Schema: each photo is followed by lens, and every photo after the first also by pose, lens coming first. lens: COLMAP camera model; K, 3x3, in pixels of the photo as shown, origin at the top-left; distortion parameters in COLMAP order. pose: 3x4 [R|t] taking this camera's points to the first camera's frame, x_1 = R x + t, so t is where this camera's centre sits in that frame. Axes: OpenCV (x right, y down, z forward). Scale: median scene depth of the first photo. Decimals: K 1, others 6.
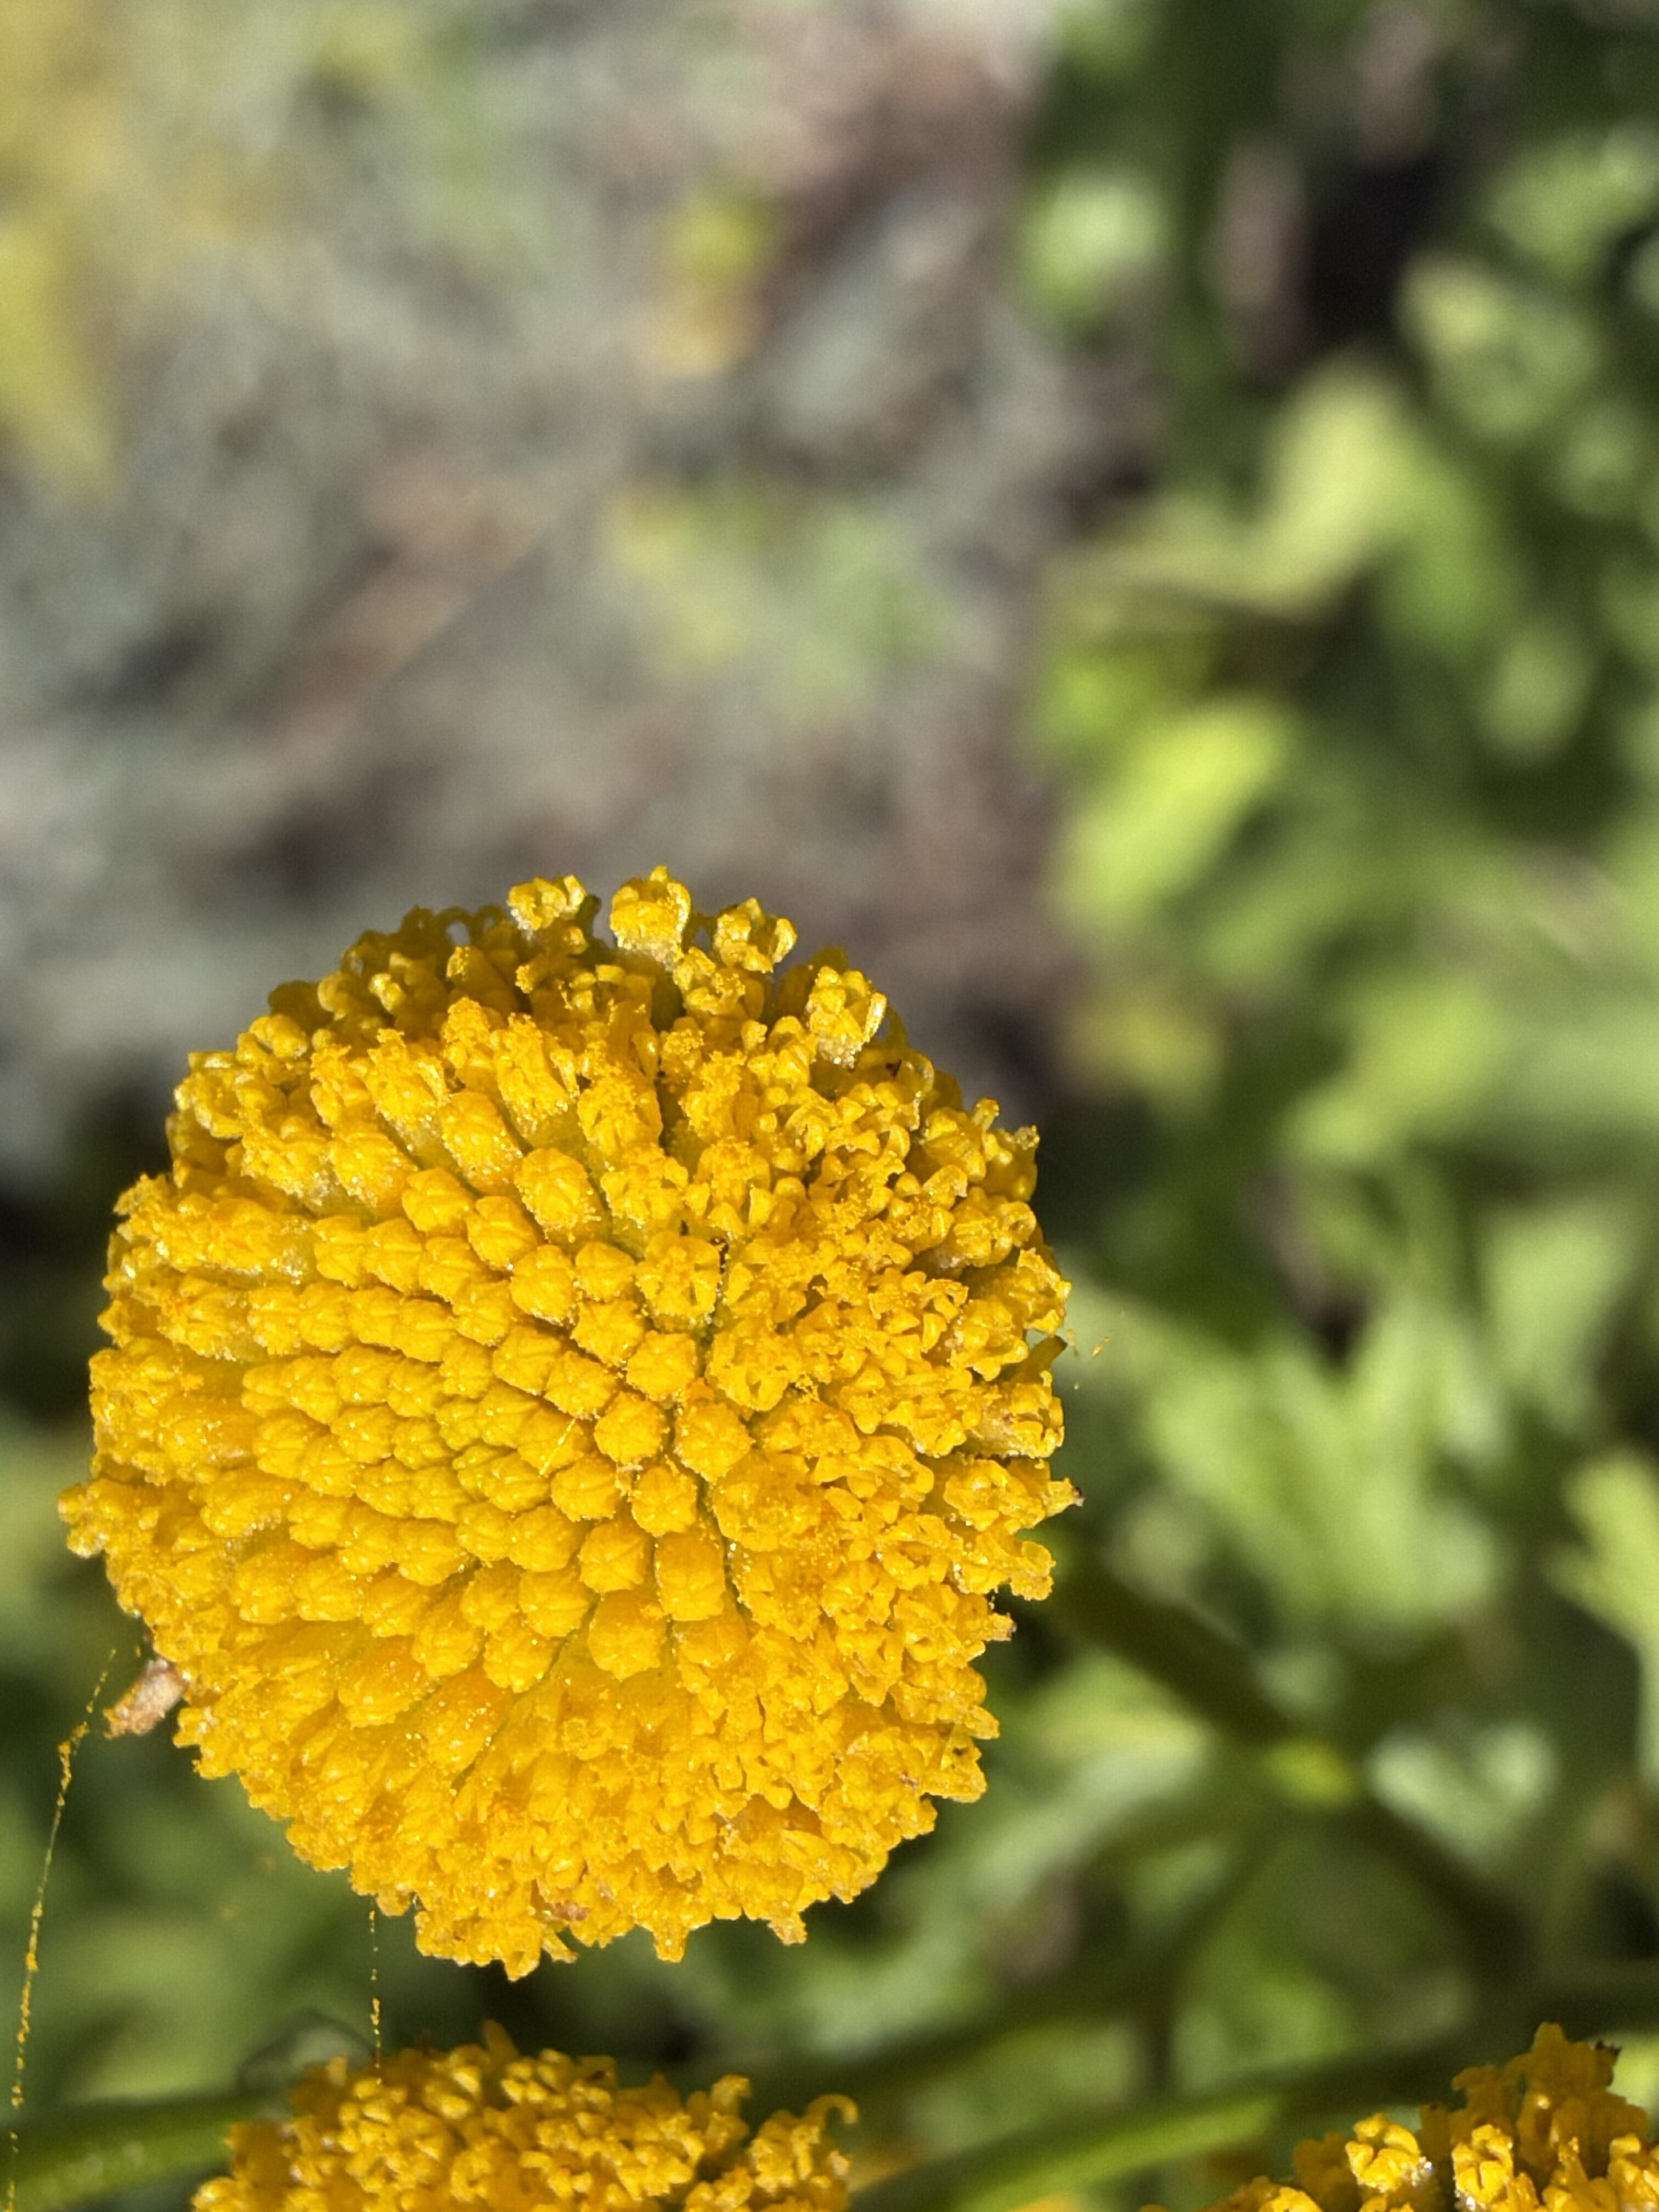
lens RADIAL K [[3156.4, 0, 830.6], [0, 3156.4, 1107.2], [0, 0, 1]] dist [0.049222, 0.000000]
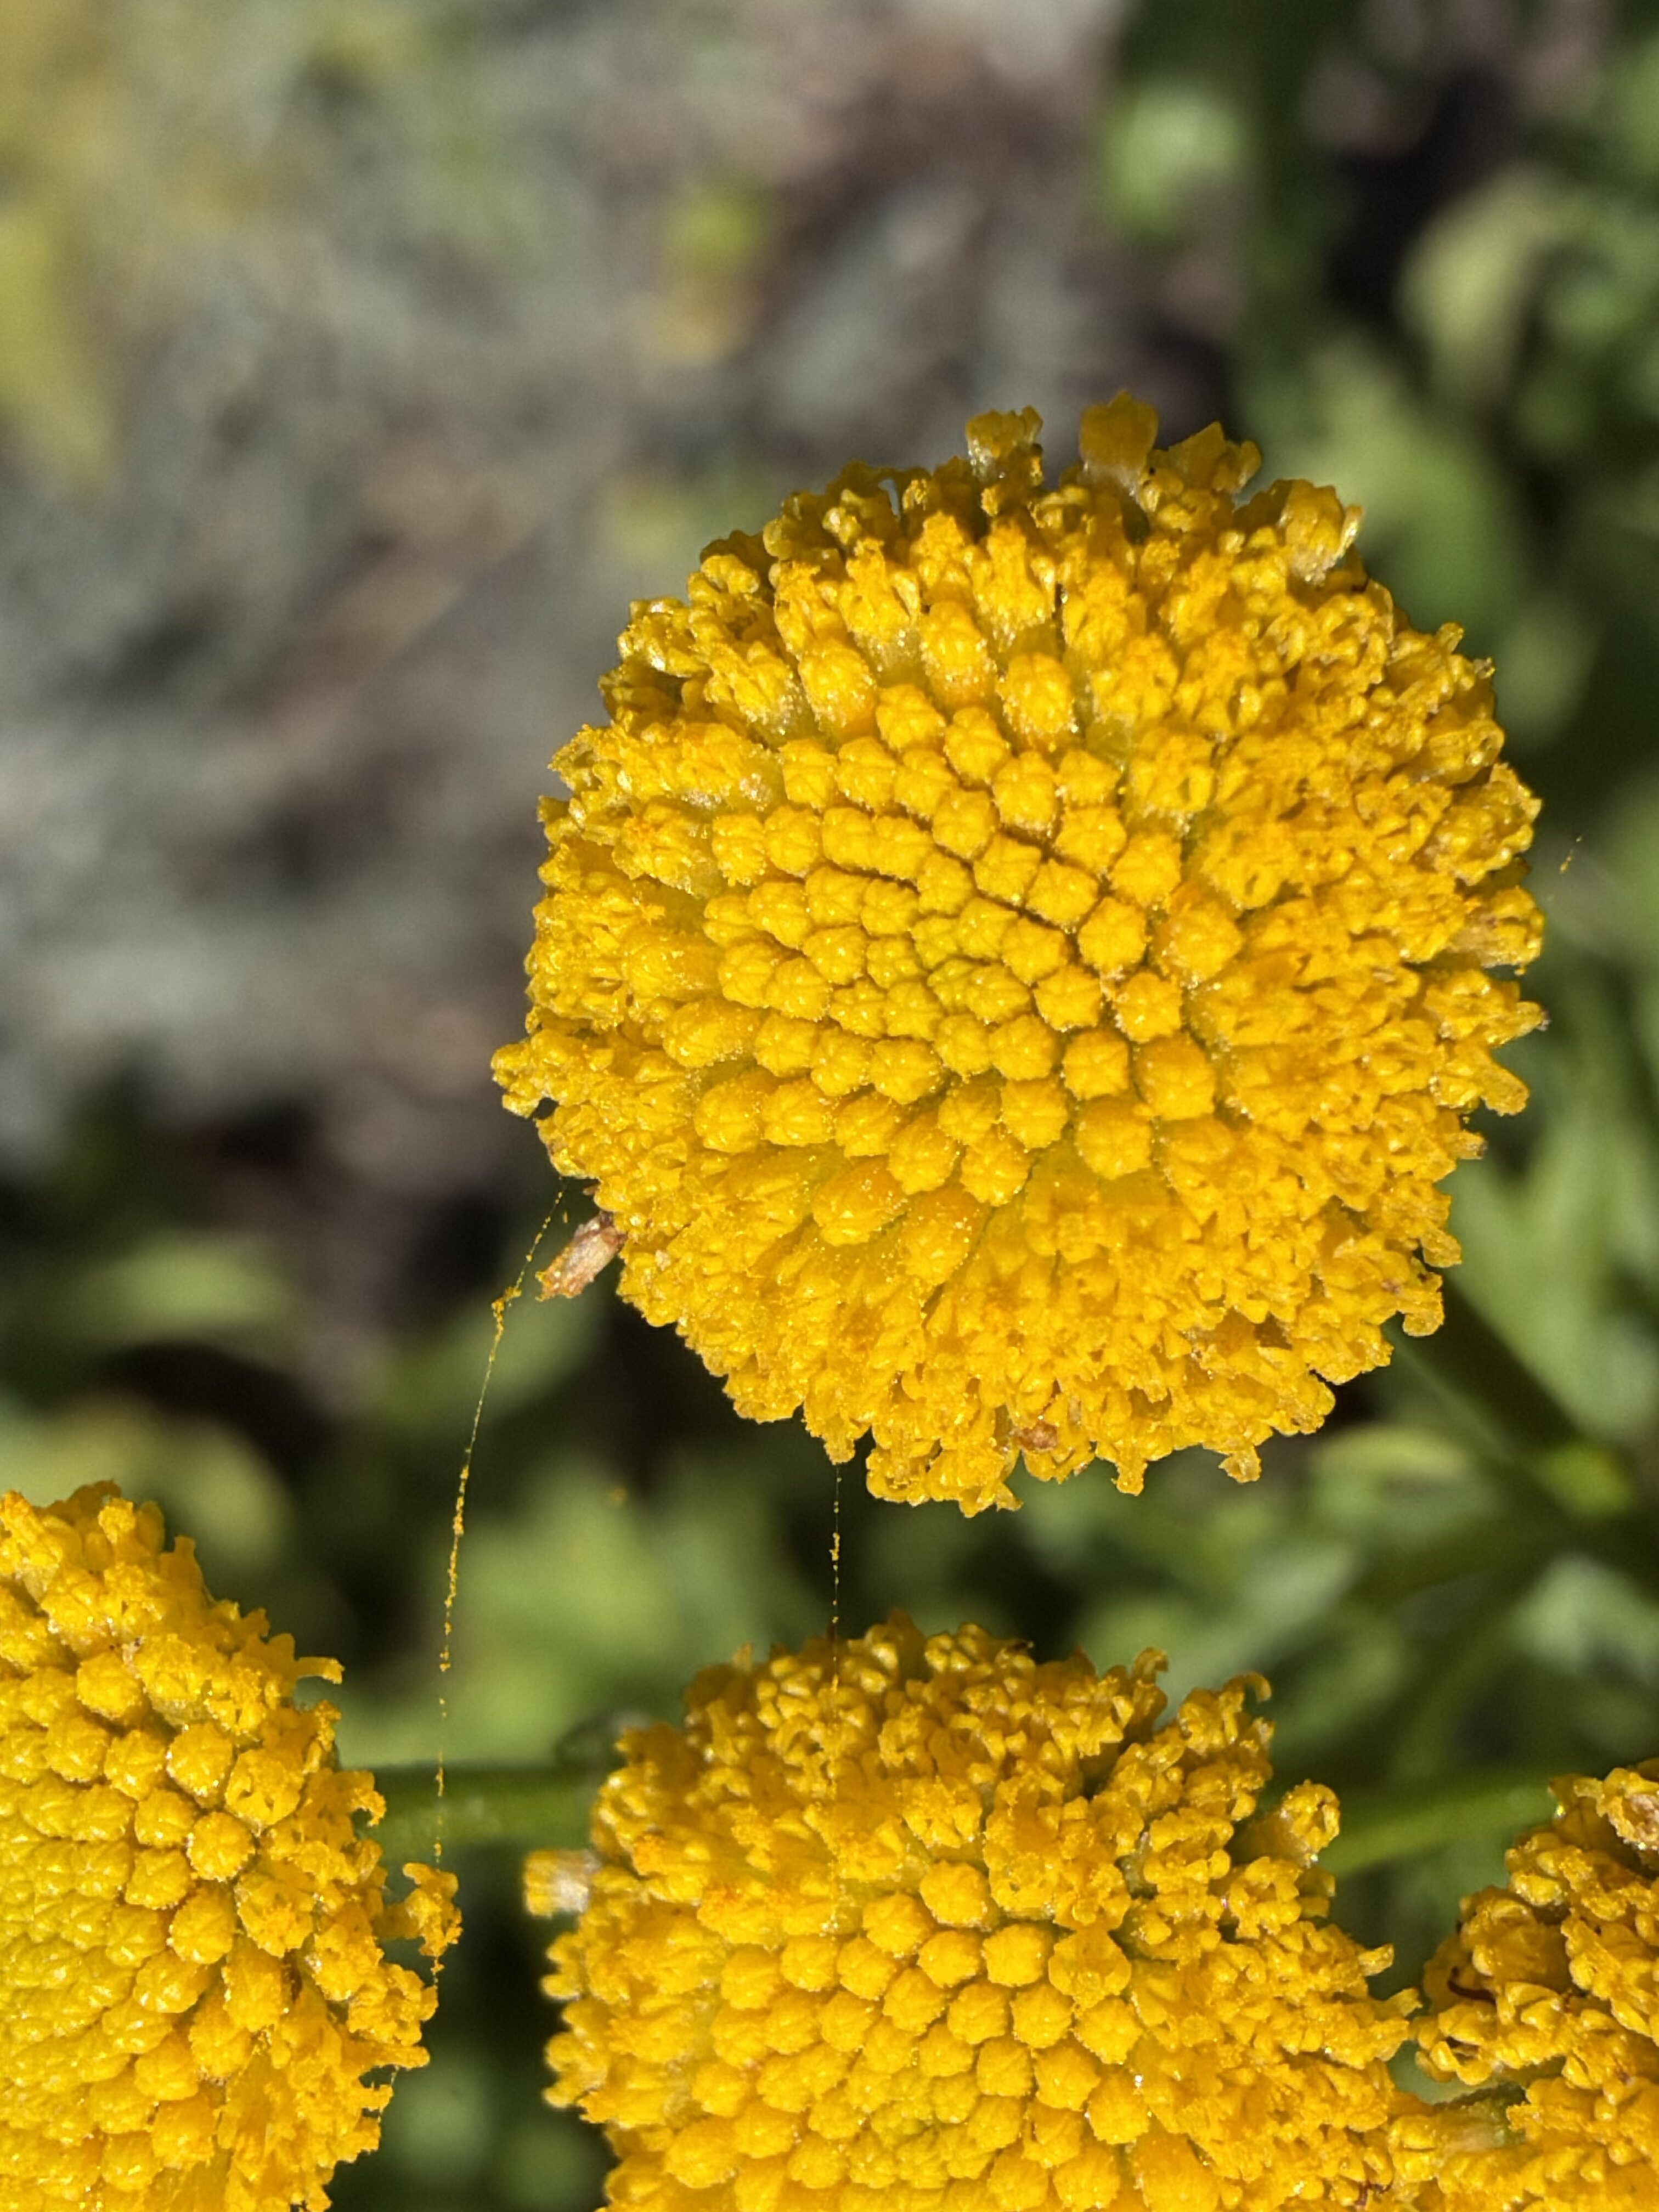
lens RADIAL K [[3156.4, 0, 831.0], [0, 3156.4, 1107.0], [0, 0, 1]] dist [0.049222, 0.000000]
pose [[0.999811, -0.004104, 0.019013, -0.162143], [0.004384, 0.999882, -0.014718, 0.160482], [-0.018950, 0.014798, 0.999711, 0.002258]]
